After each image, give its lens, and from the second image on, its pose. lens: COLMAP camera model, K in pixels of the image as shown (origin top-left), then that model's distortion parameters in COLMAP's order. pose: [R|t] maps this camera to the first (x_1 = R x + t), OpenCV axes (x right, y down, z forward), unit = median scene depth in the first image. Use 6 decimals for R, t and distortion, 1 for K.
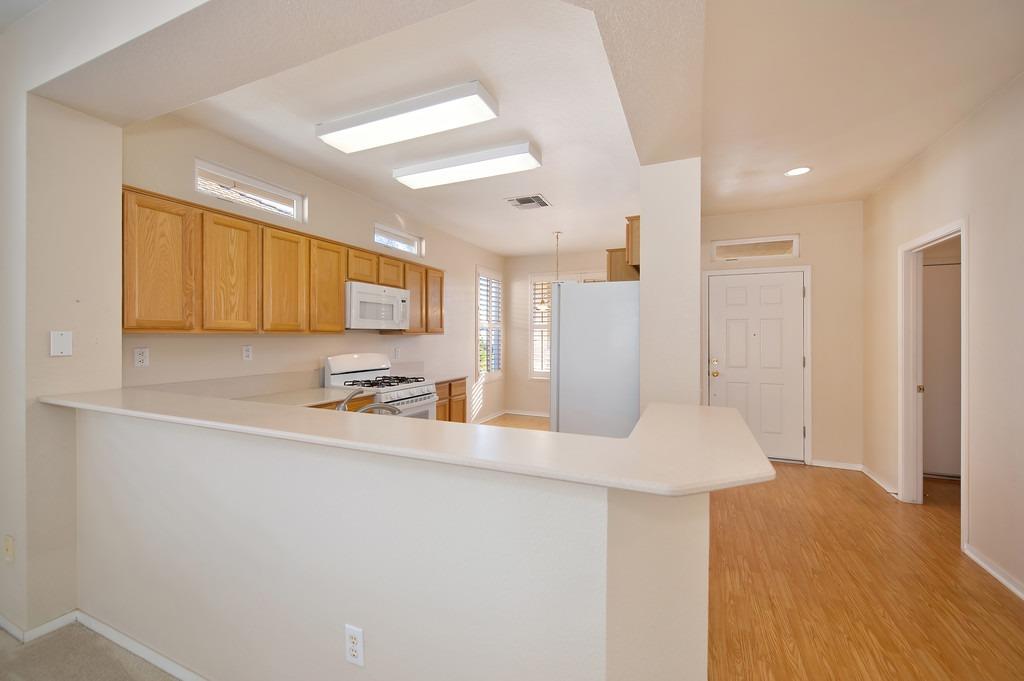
lens RADIAL K [[411.4, 0, 519.5], [0, 411.4, 329.3], [0, 0, 1]] dist [0.007404, 0.000132]
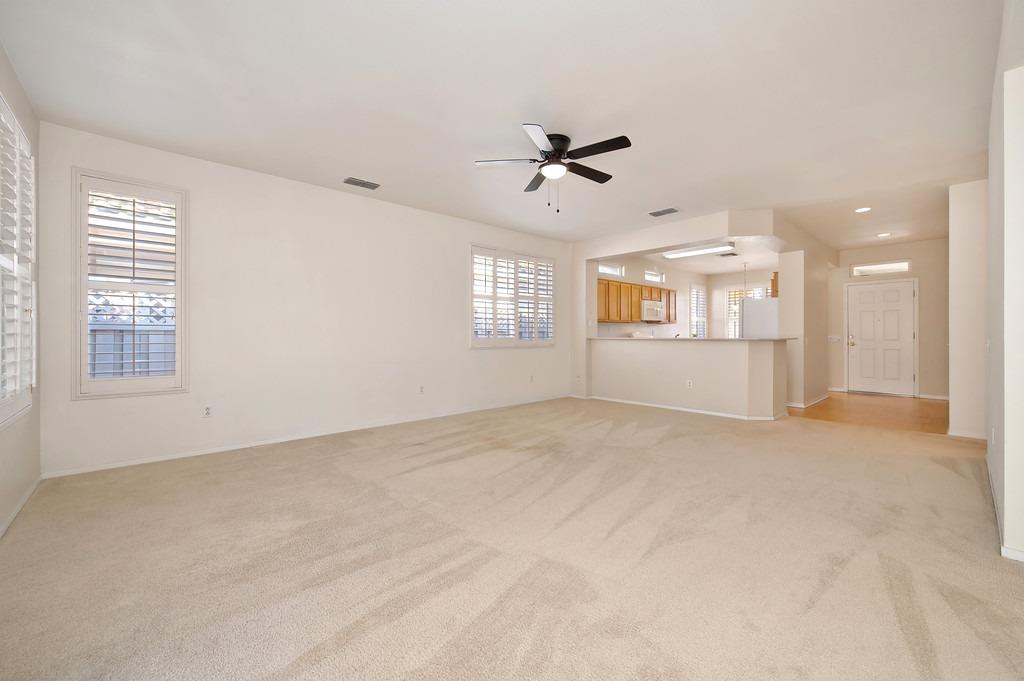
lens RADIAL K [[411.4, 0, 509.6], [0, 411.4, 345.5], [0, 0, 1]] dist [0.007404, 0.000132]
pose [[0.902474, 0.006098, -0.430700, -0.077738], [0.012318, 0.999125, 0.039957, 0.039658], [0.430567, -0.041366, 0.901610, -1.488759]]
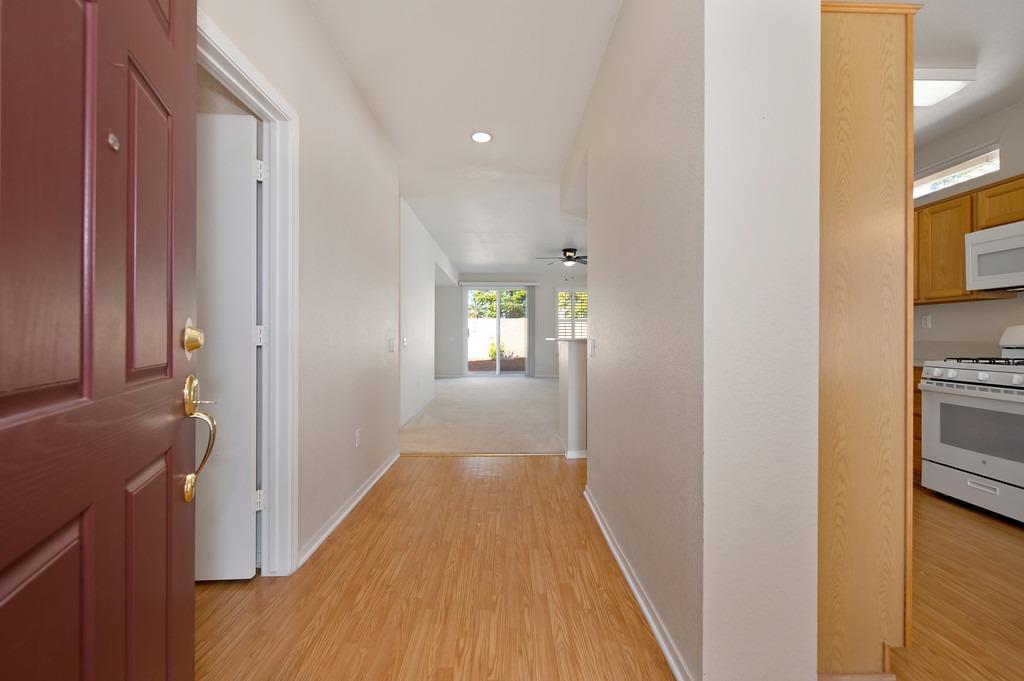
lens RADIAL K [[411.4, 0, 514.5], [0, 411.4, 337.1], [0, 0, 1]] dist [0.007404, 0.000132]
pose [[-0.912936, 0.002518, -0.408095, 0.760116], [-0.000187, 0.999978, 0.006589, 0.087061], [0.408103, 0.006092, -0.912916, 1.366450]]
